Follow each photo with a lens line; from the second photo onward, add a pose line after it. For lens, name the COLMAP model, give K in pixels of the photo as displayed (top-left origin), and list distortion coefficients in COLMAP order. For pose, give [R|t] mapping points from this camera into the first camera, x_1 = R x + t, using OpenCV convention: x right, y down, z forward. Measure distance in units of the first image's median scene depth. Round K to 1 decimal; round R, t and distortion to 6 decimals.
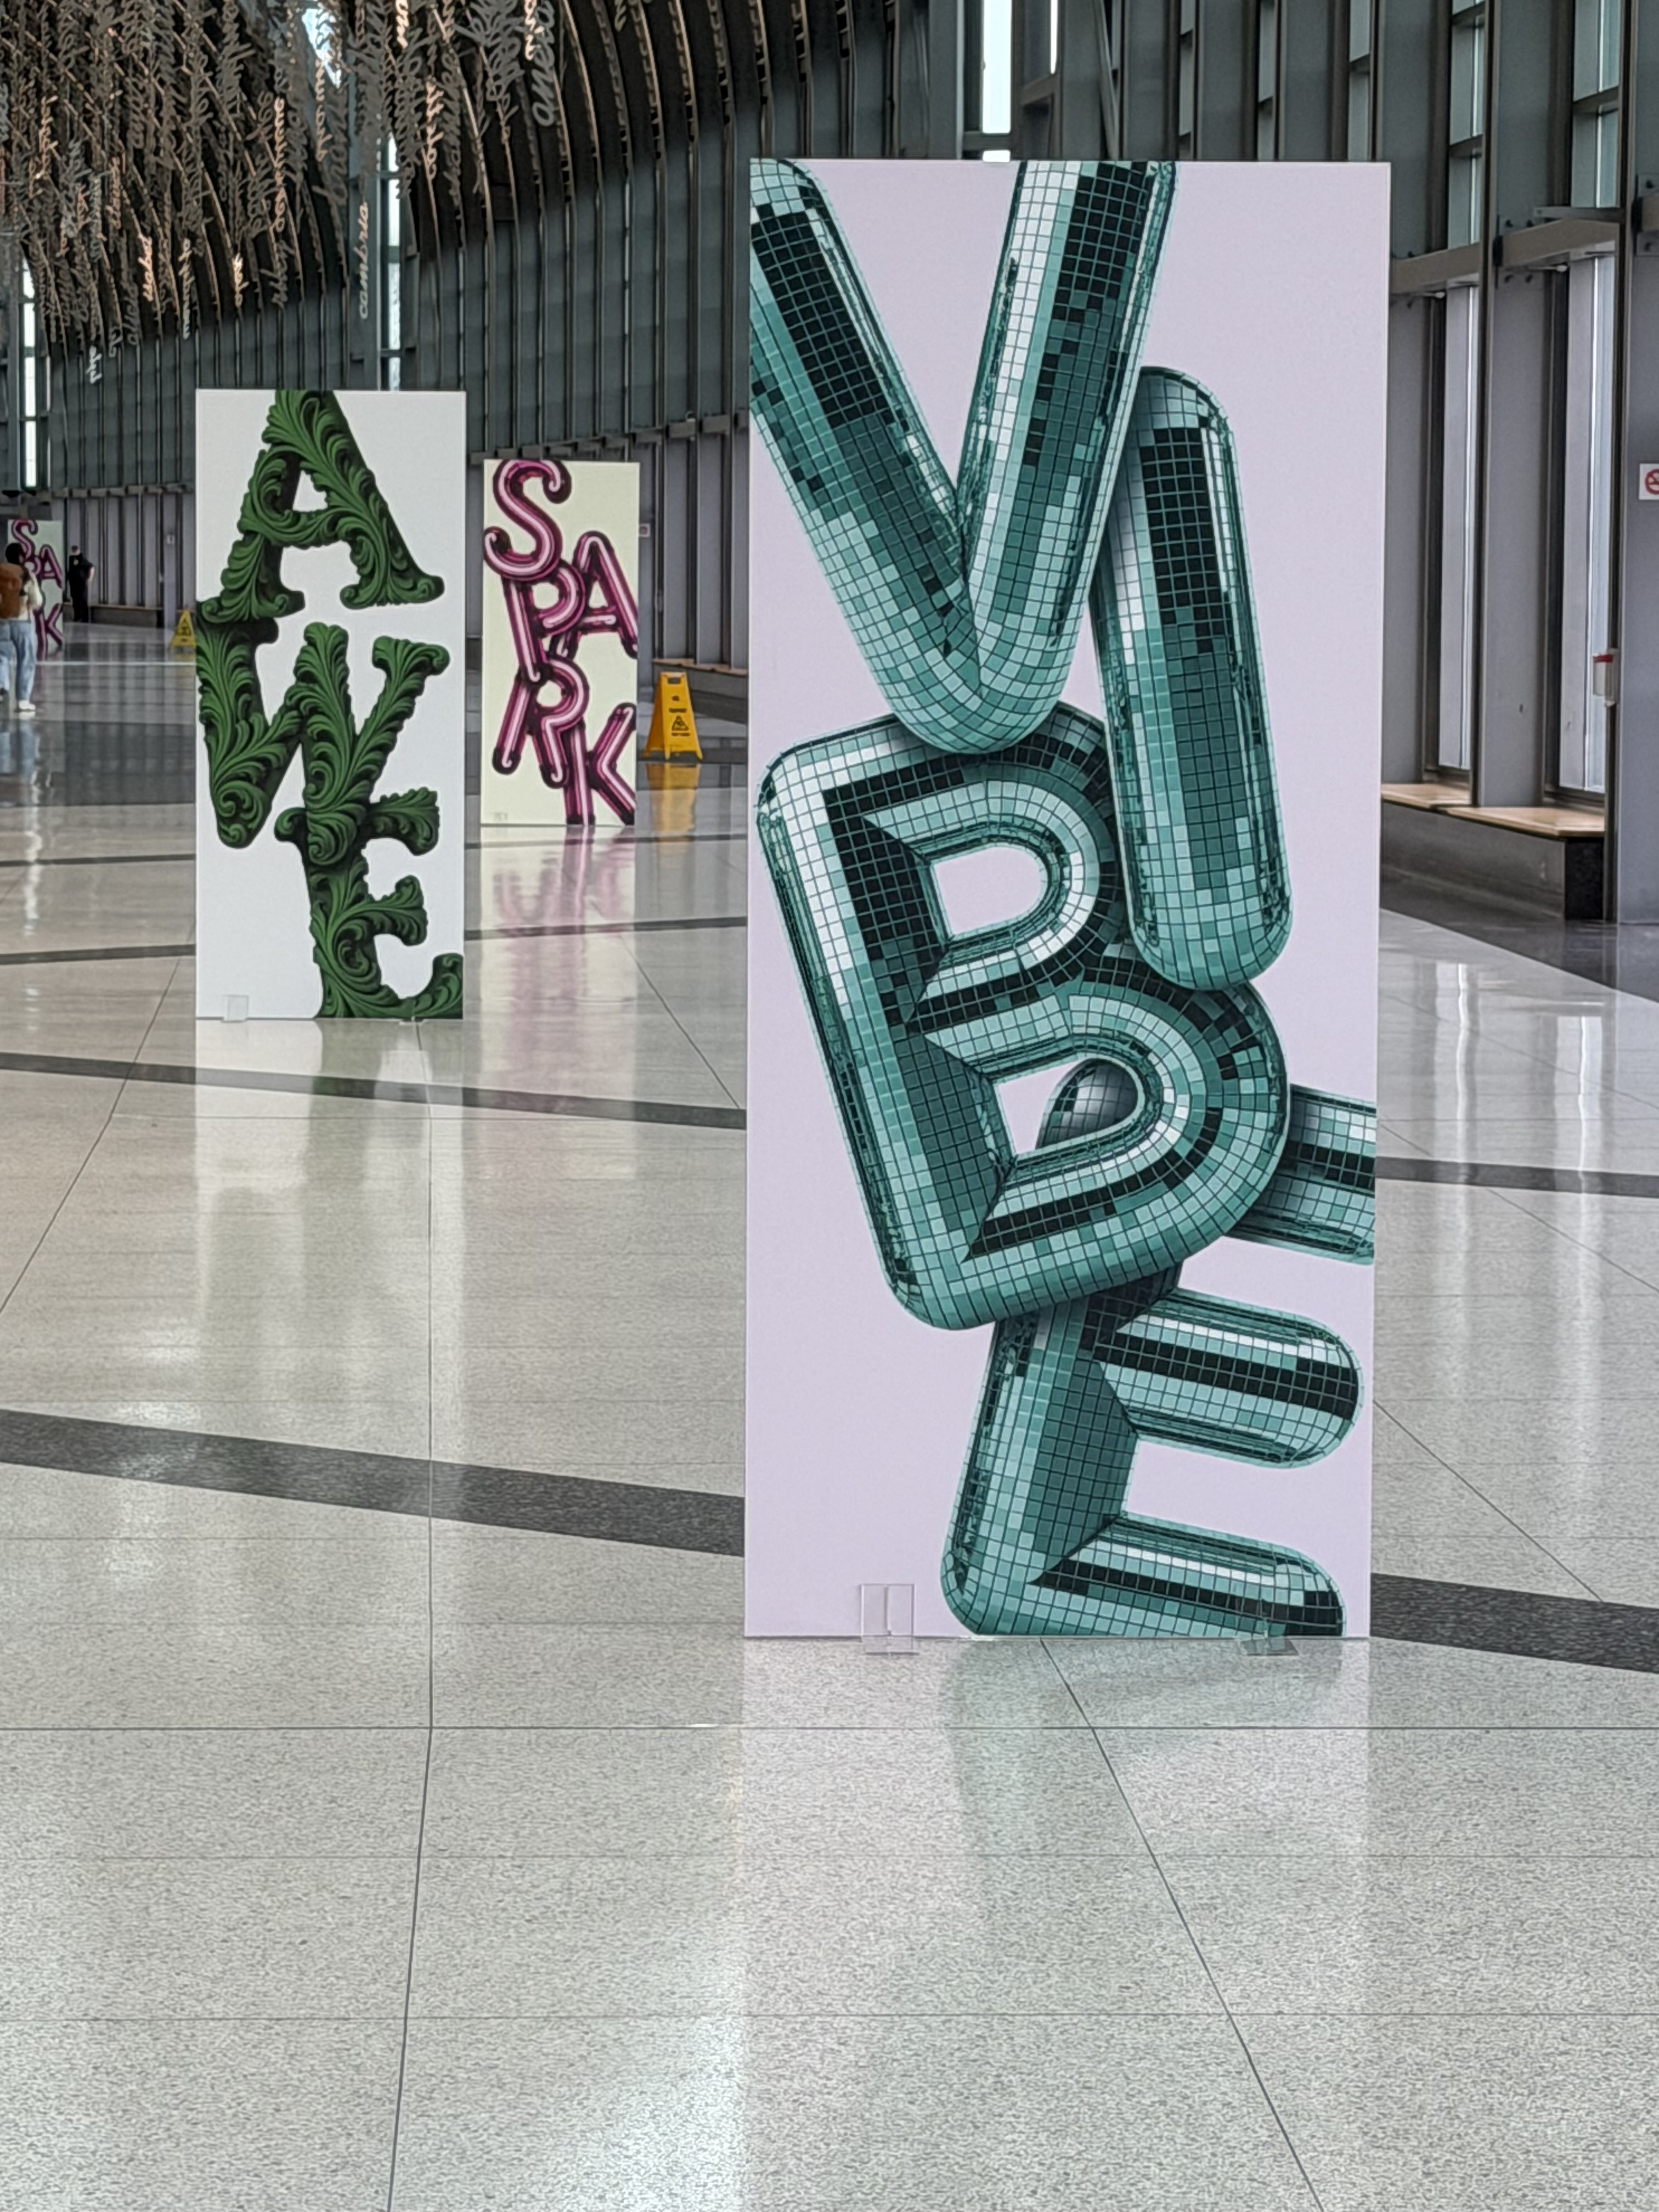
lens RADIAL K [[6510.5, 0, 826.1], [0, 6510.5, 1108.3], [0, 0, 1]] dist [0.133096, 0.000000]
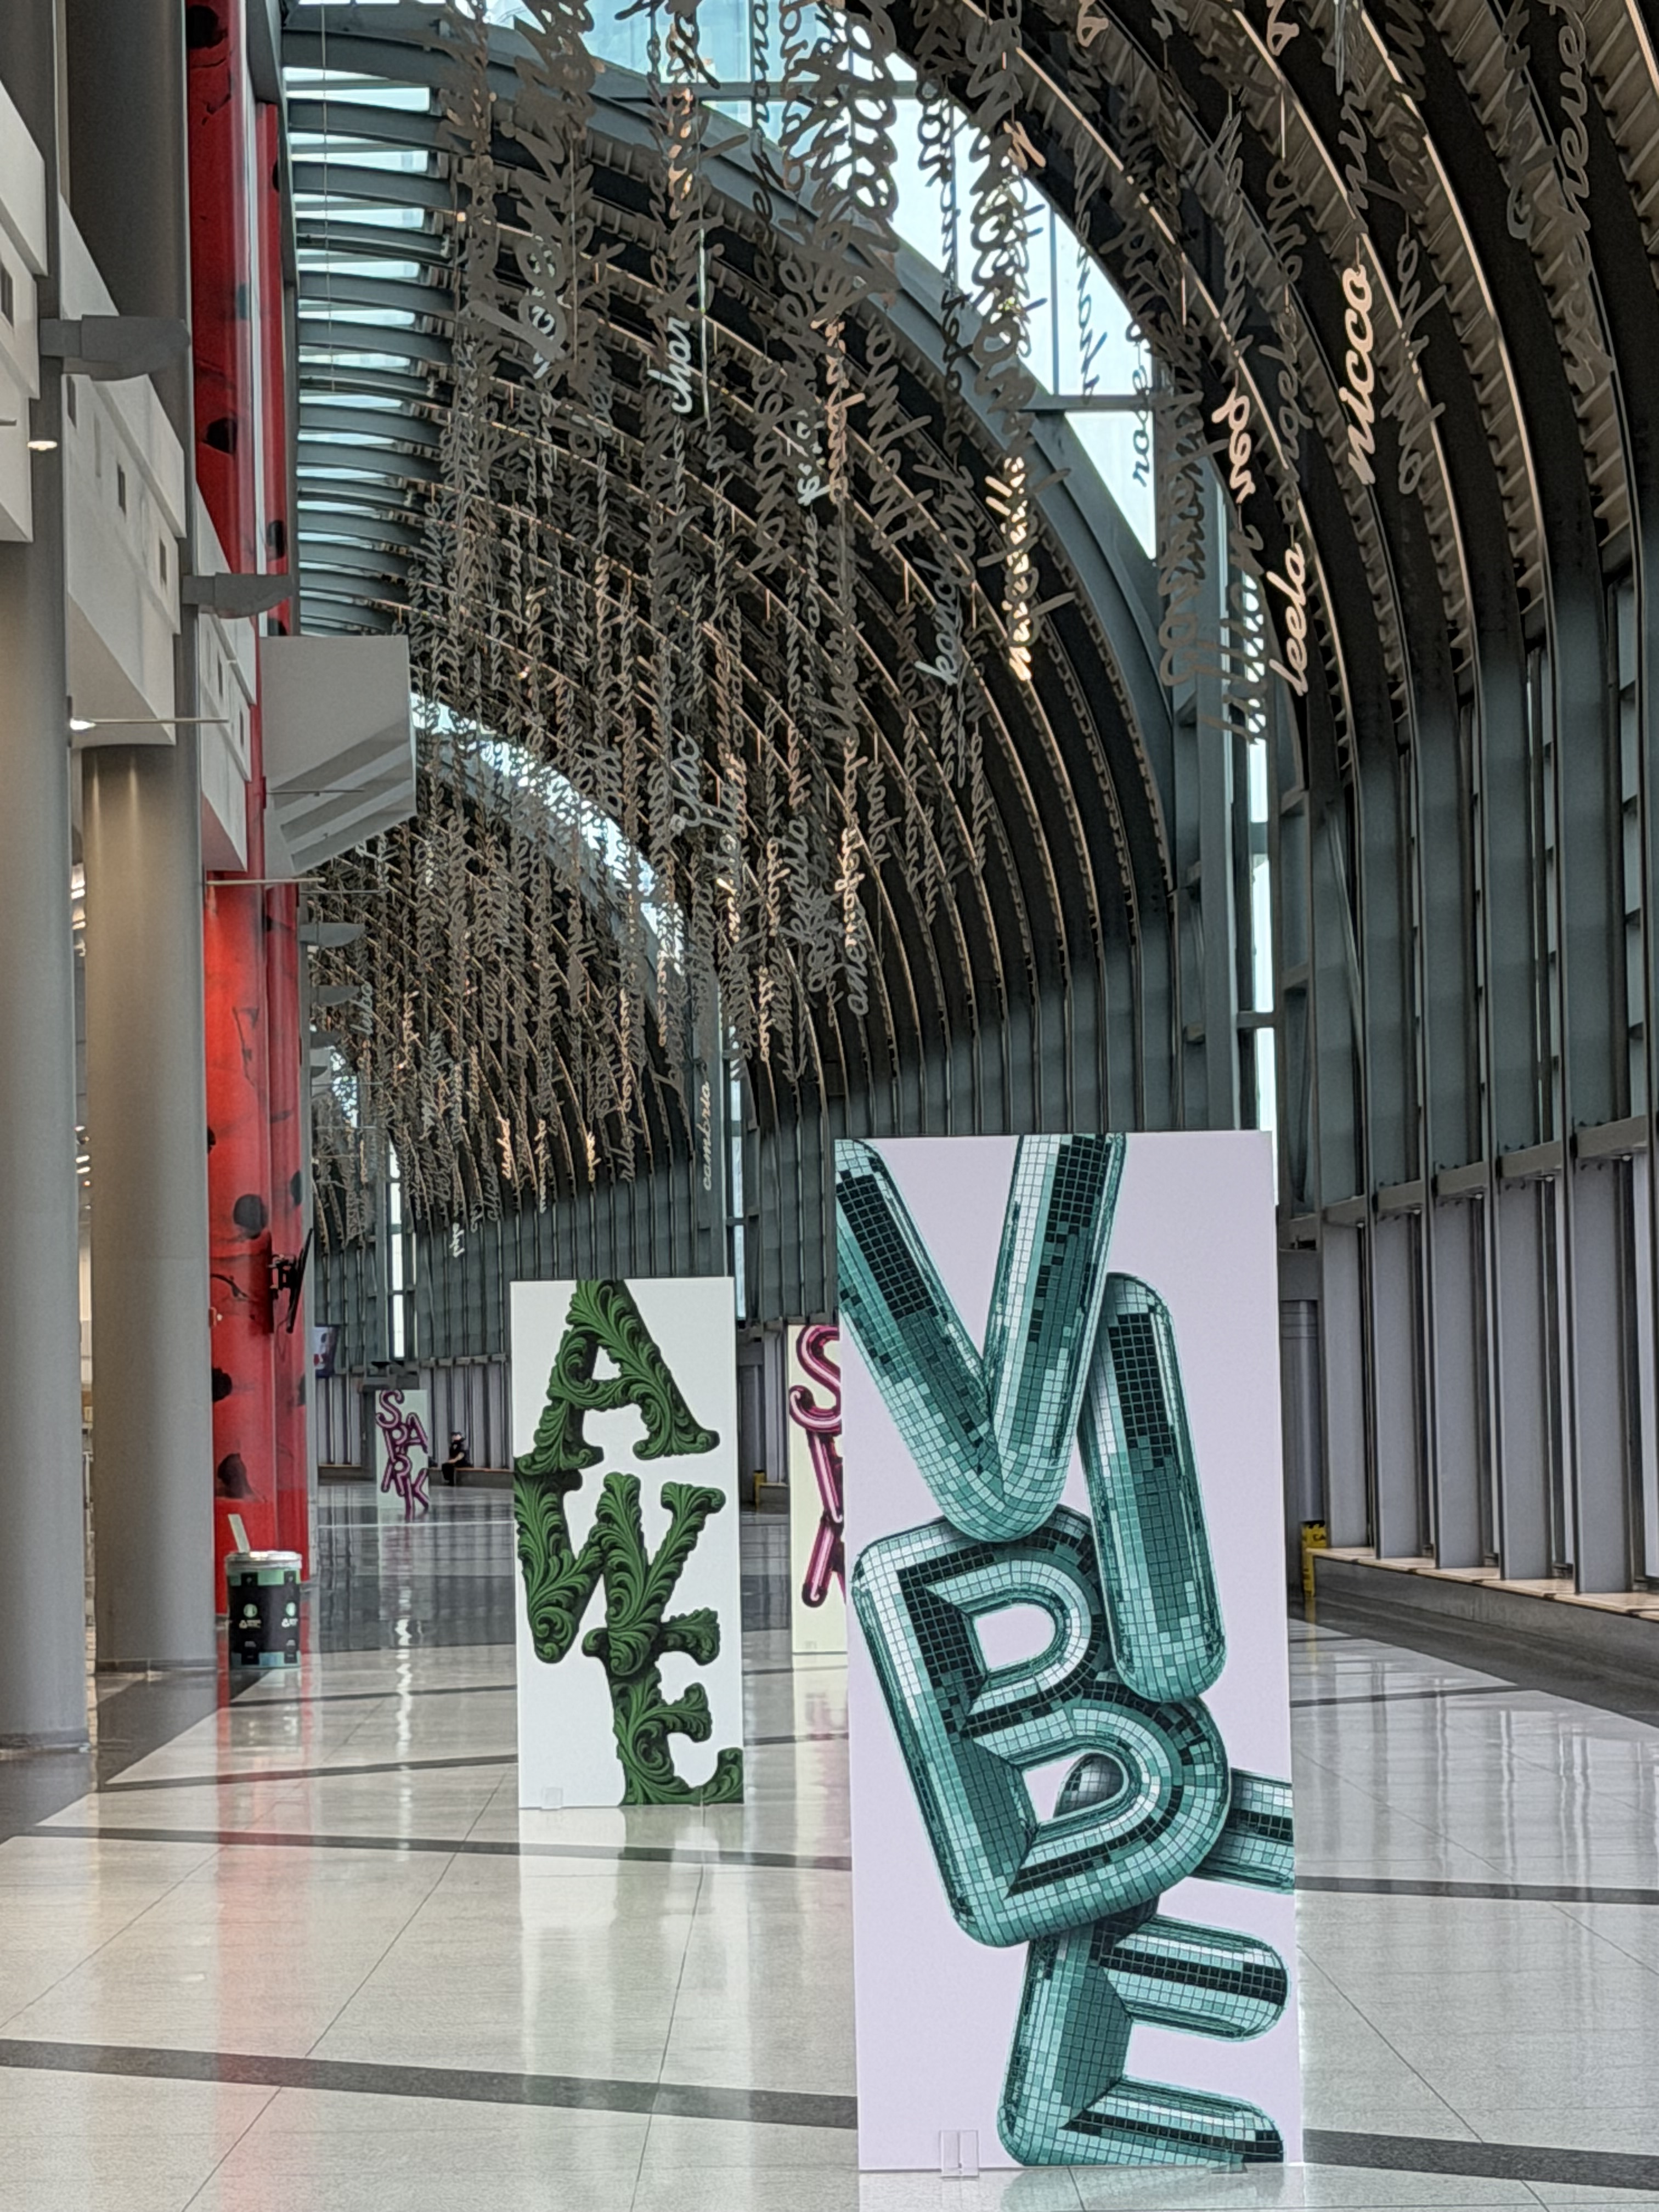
lens RADIAL K [[6510.5, 0, 831.5], [0, 6510.5, 1108.1], [0, 0, 1]] dist [0.133096, 0.000000]
pose [[0.998055, -0.031092, -0.054035, 0.065351], [0.023817, 0.991172, -0.130426, 0.037169], [0.057613, 0.128886, 0.989984, -0.437355]]
